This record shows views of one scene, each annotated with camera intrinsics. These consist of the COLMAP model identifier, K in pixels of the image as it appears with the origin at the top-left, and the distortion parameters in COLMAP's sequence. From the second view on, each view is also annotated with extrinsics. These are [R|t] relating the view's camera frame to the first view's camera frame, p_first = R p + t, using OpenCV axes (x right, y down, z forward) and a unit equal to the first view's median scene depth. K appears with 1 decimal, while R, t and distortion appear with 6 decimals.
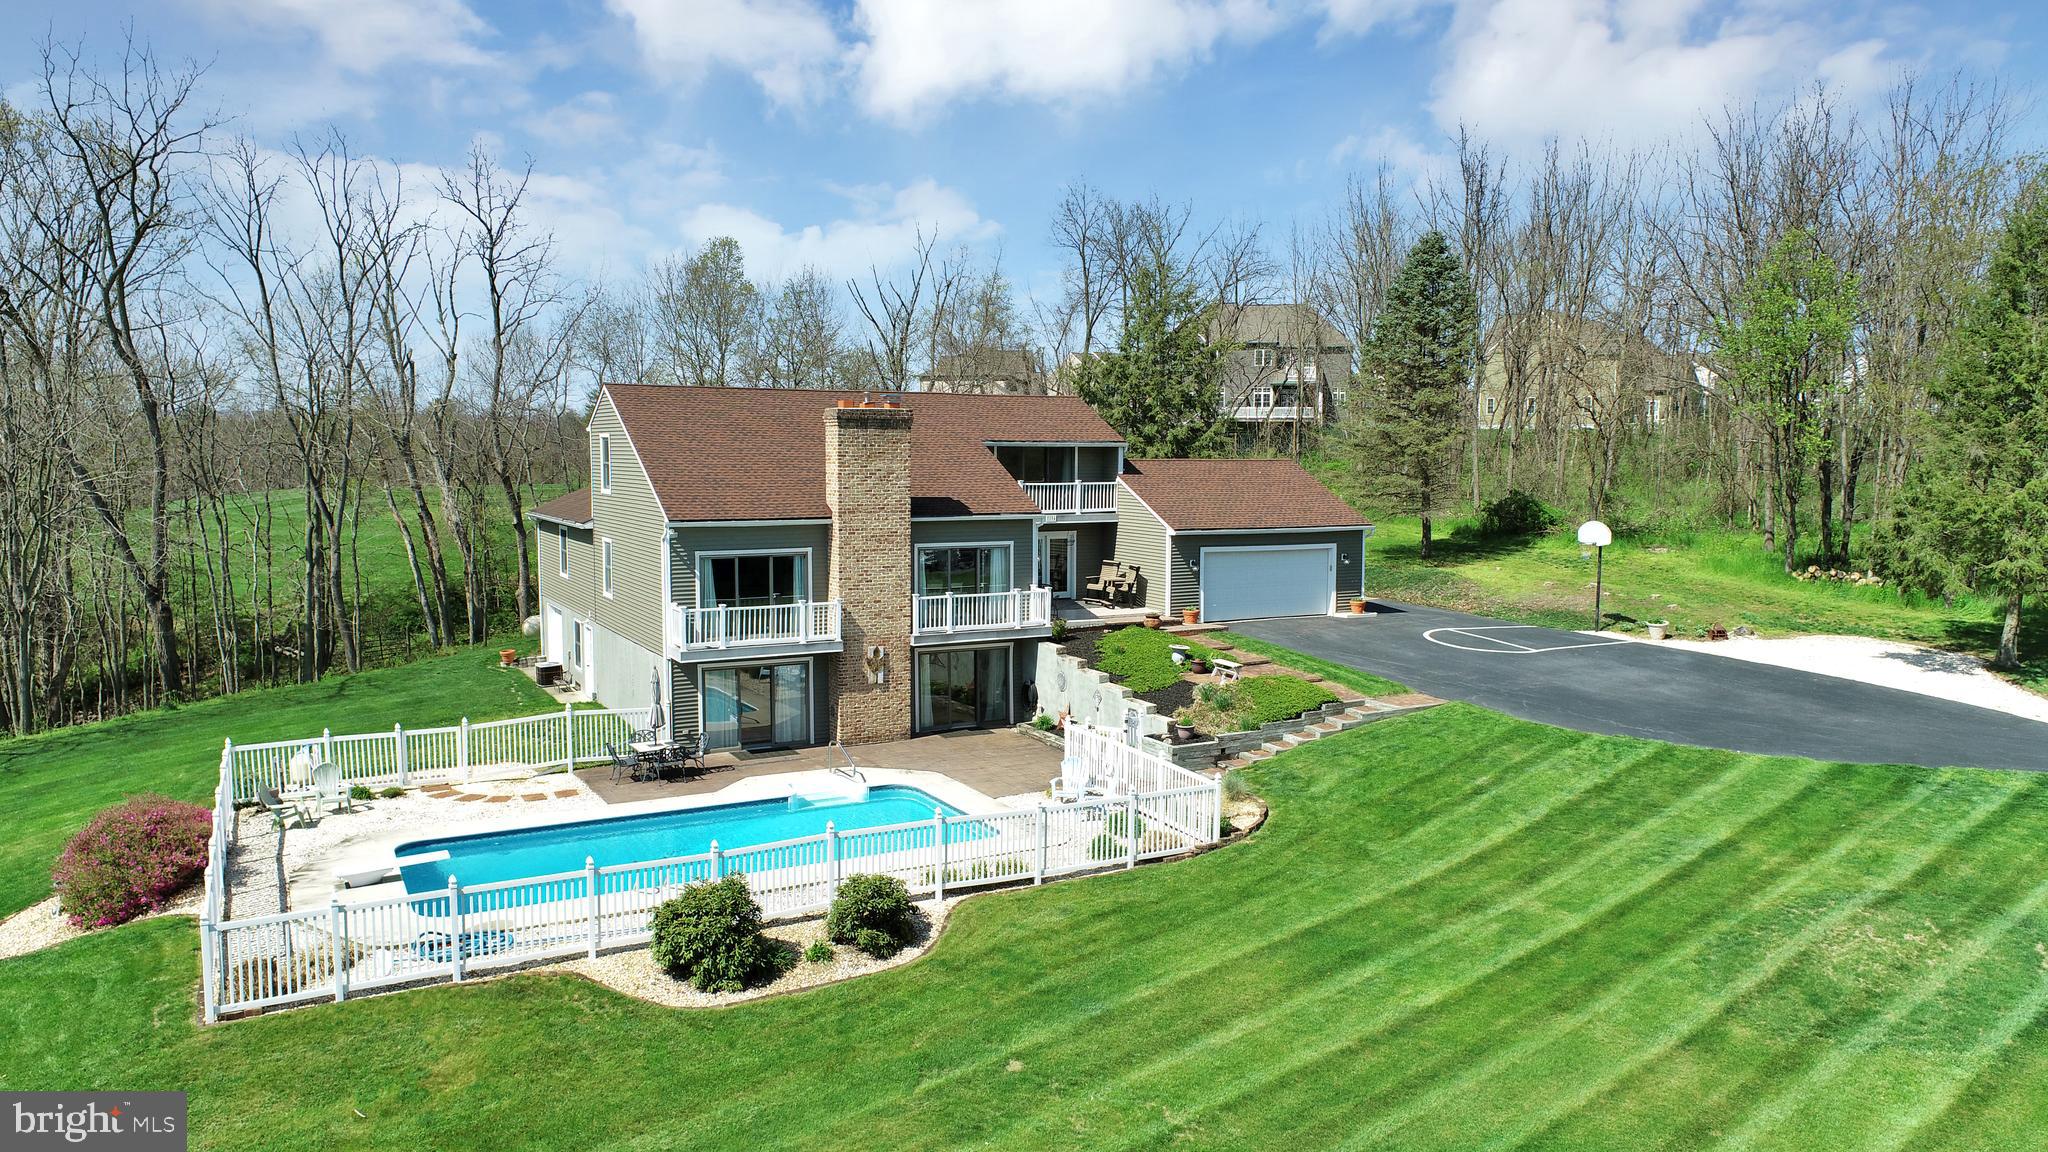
lens RADIAL K [[1394.1, 0, 1024.0], [0, 1394.1, 576.0], [0, 0, 1]] dist [-0.014790, 0.002732]
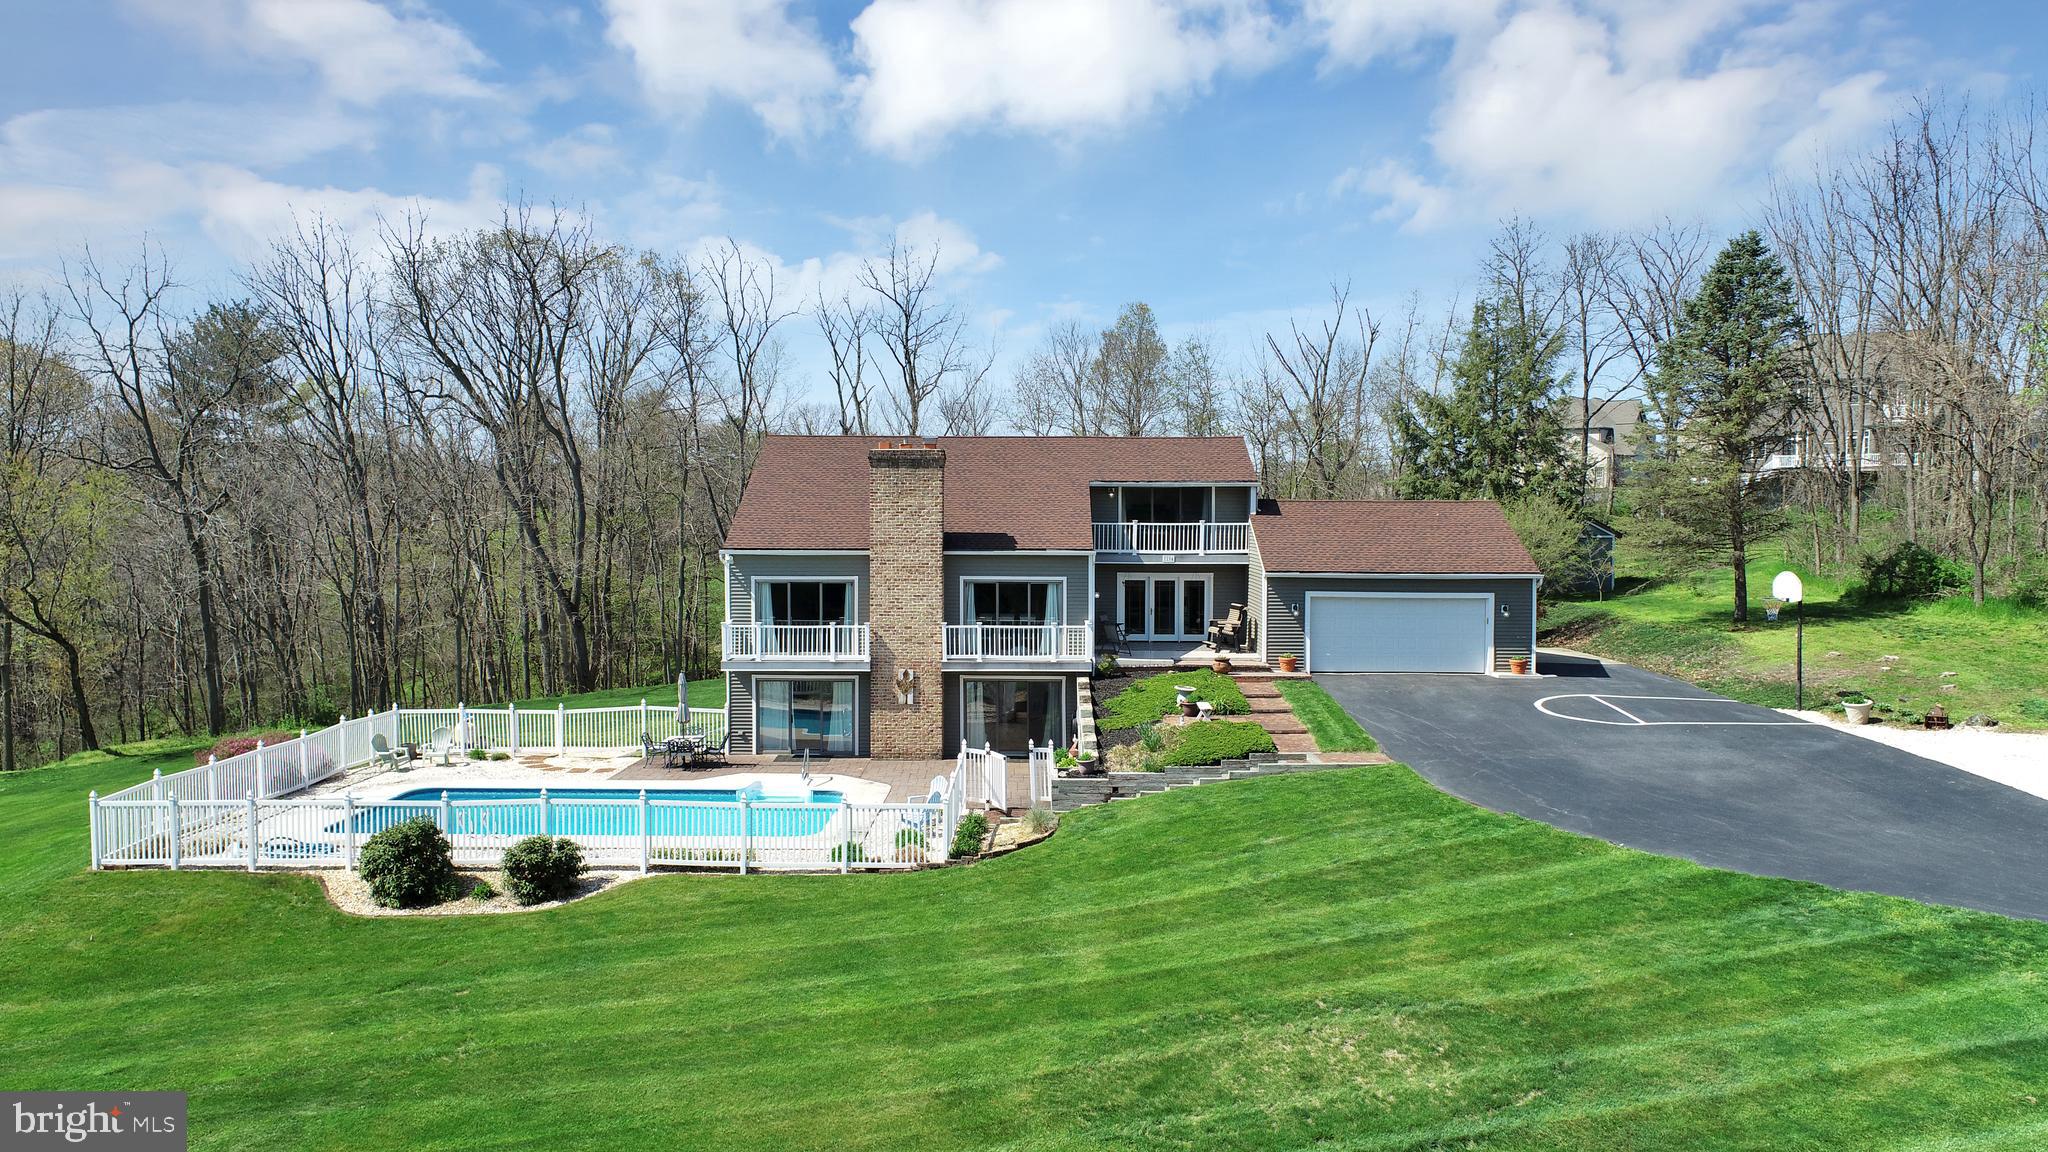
lens RADIAL K [[1394.1, 0, 1024.0], [0, 1394.1, 576.0], [0, 0, 1]] dist [-0.014790, 0.002732]
pose [[0.869935, 0.020651, -0.492734, 0.515086], [-0.043792, 0.998411, -0.035471, 0.013068], [0.491218, 0.052435, 0.869457, 0.107884]]
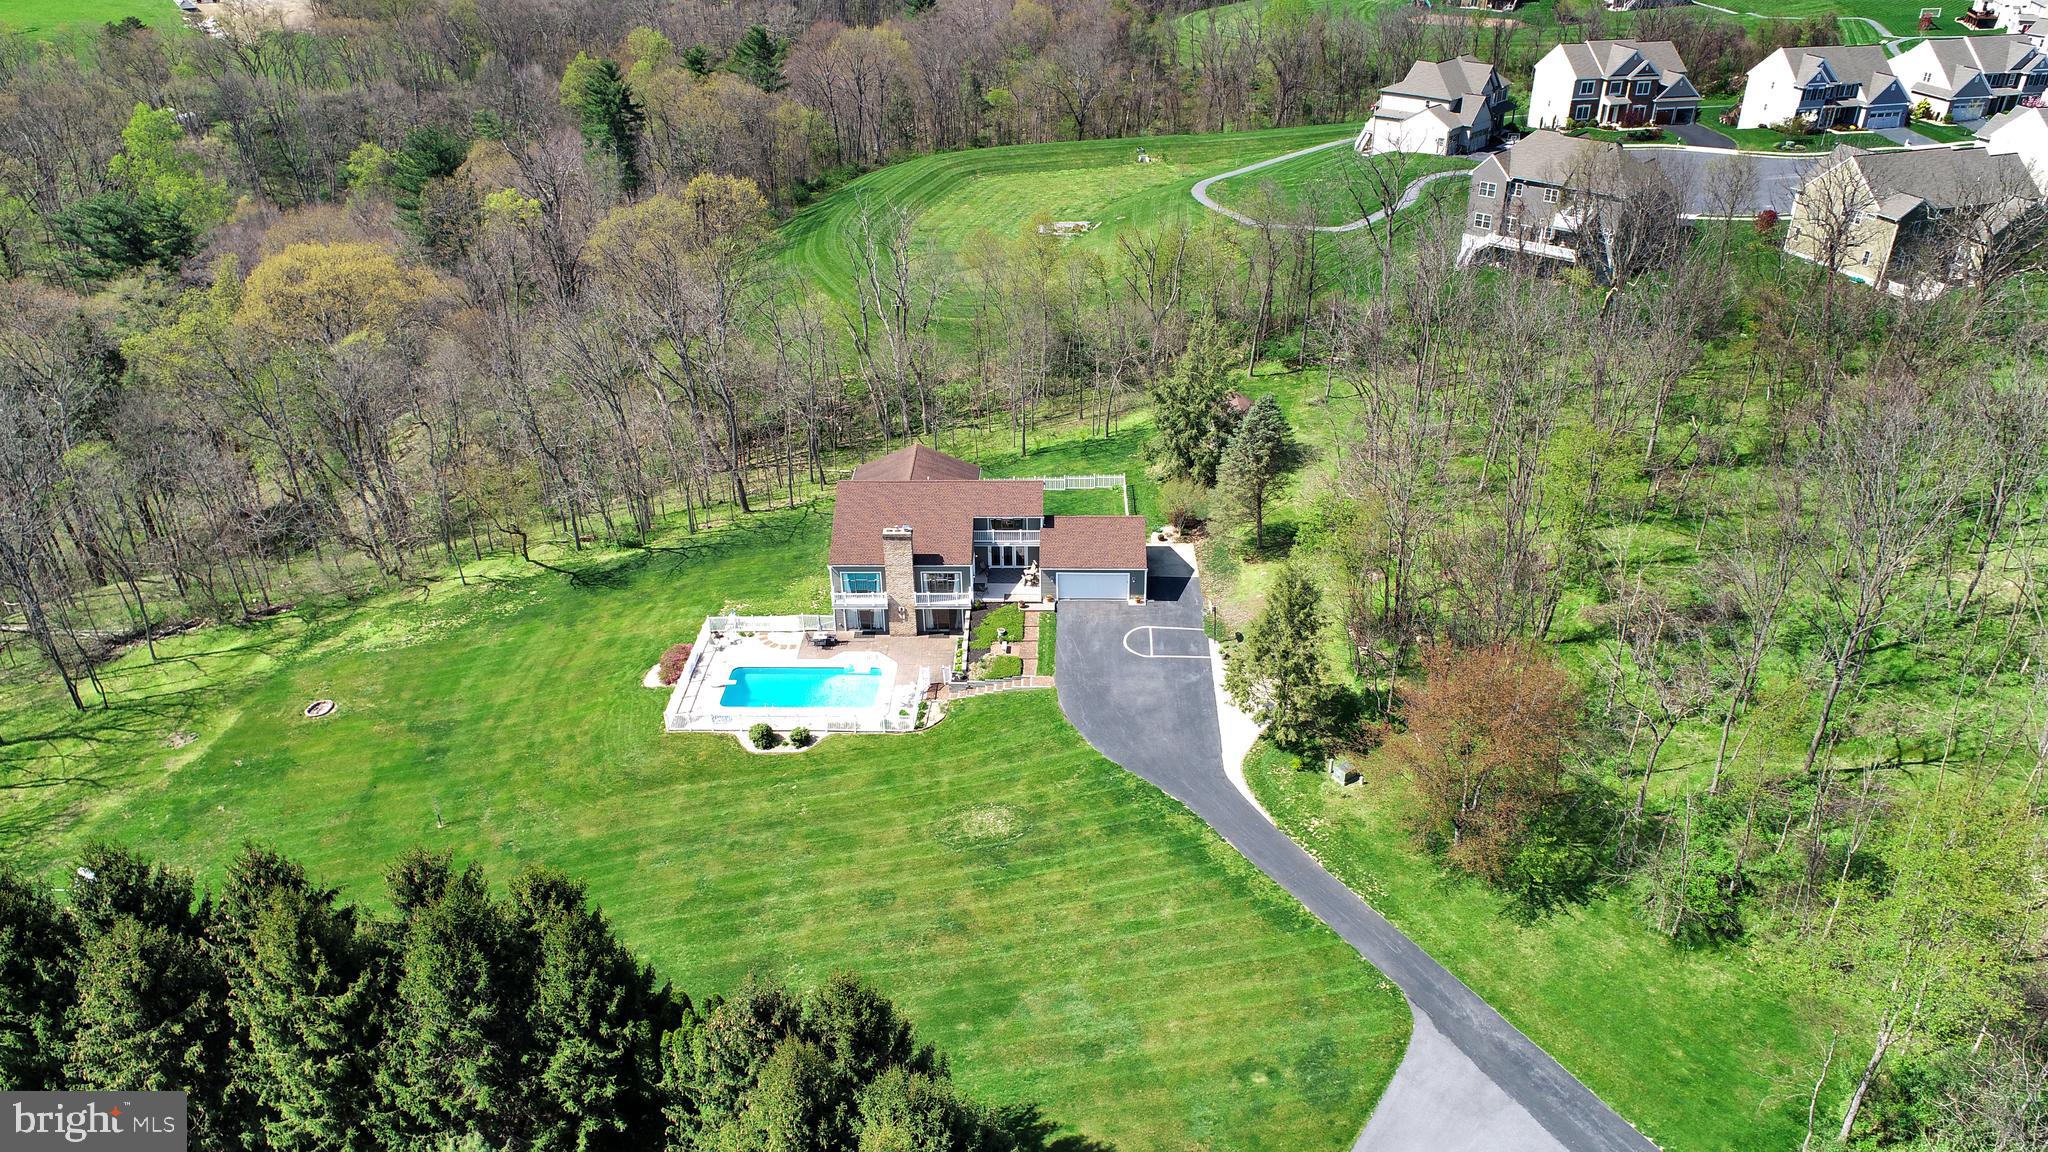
lens RADIAL K [[1394.1, 0, 1024.0], [0, 1394.1, 576.0], [0, 0, 1]] dist [-0.014790, 0.002732]
pose [[0.861112, 0.234357, -0.451179, 1.413695], [-0.029662, 0.909069, 0.415588, -1.230210], [0.507549, -0.344485, 0.789762, -1.128368]]
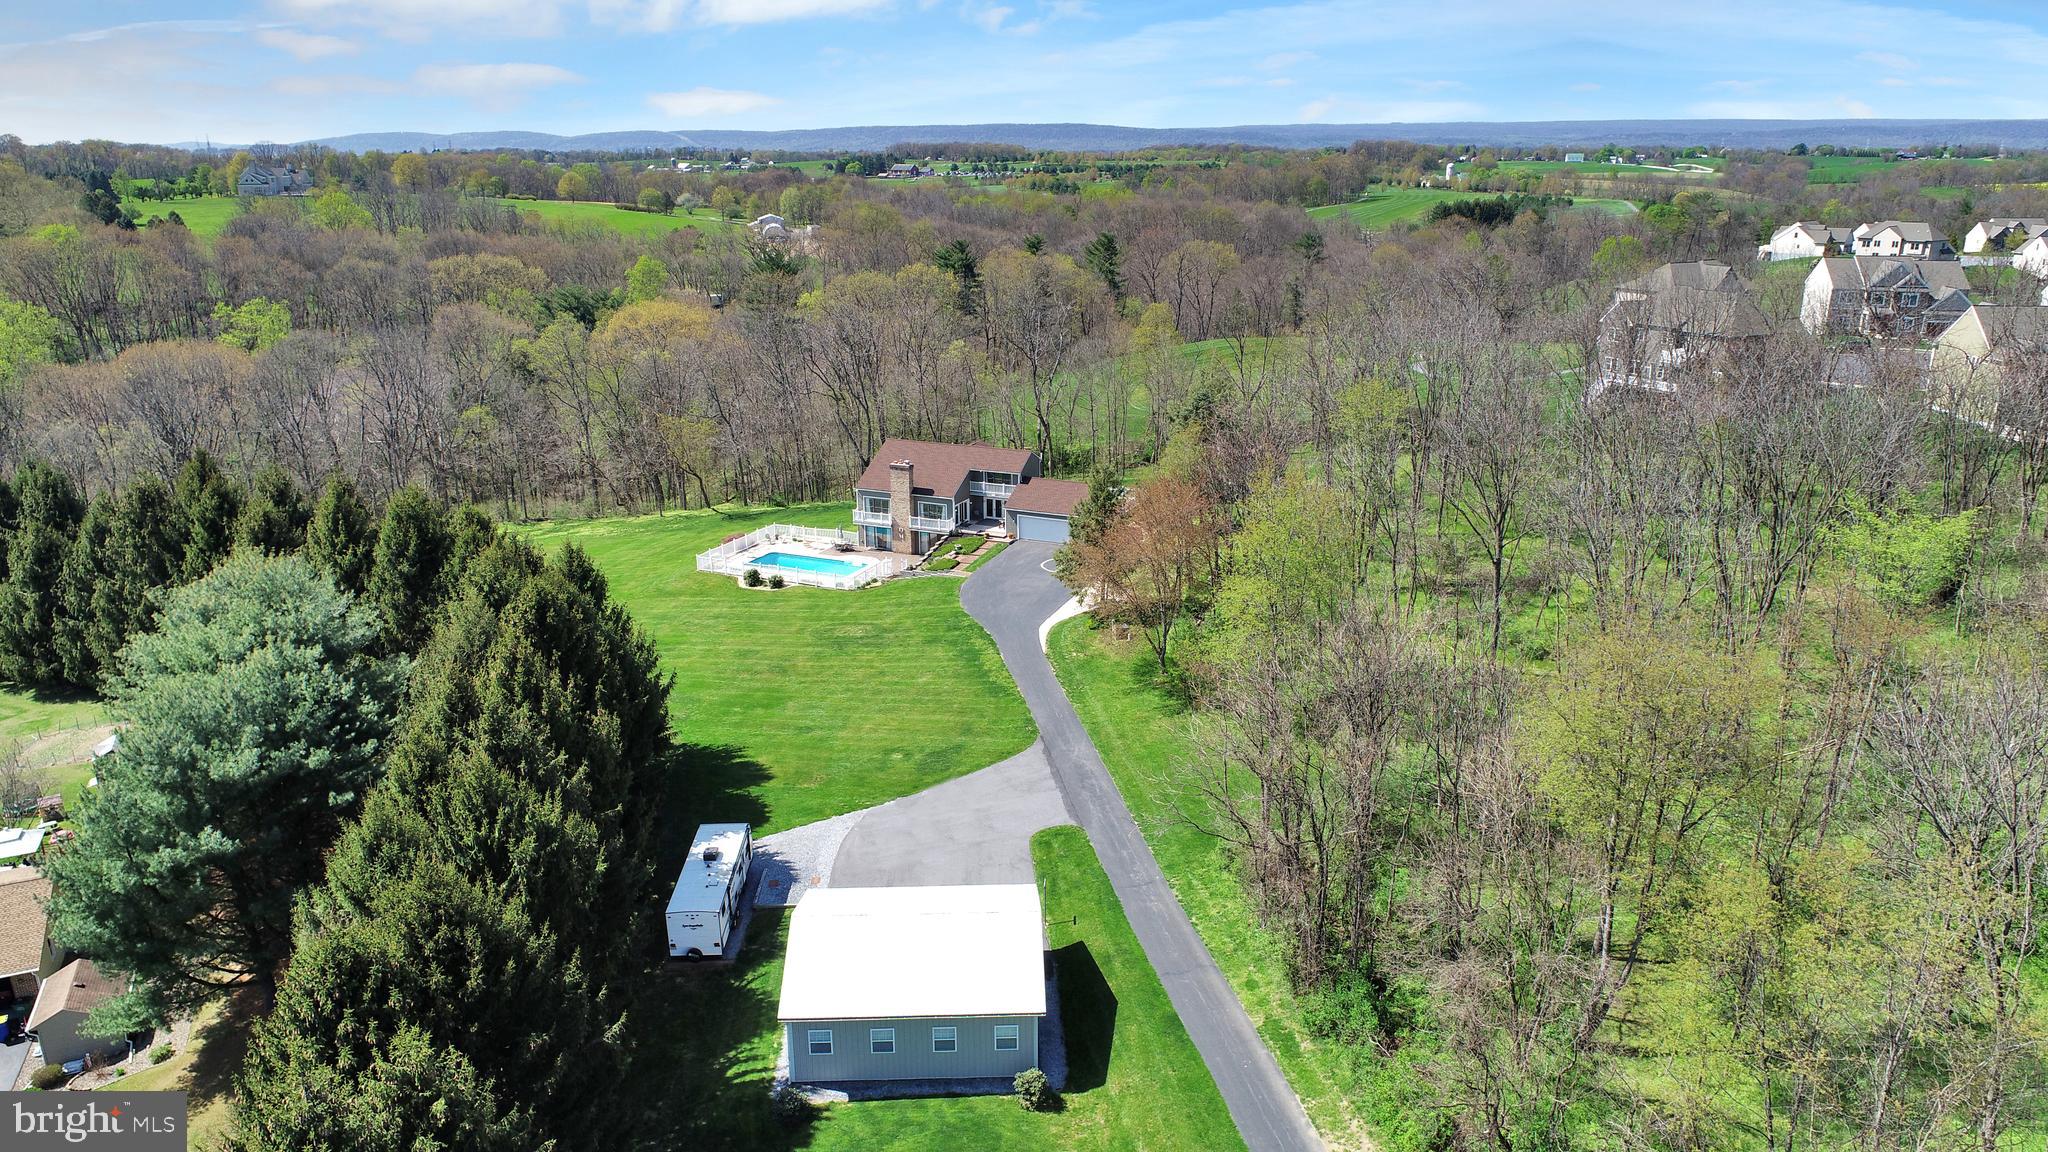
lens RADIAL K [[1394.1, 0, 1024.0], [0, 1394.1, 576.0], [0, 0, 1]] dist [-0.014790, 0.002732]
pose [[0.604004, 0.221572, -0.765562, 2.992617], [-0.065959, 0.971179, 0.229043, -0.704834], [0.794247, -0.087847, 0.601210, -0.978887]]
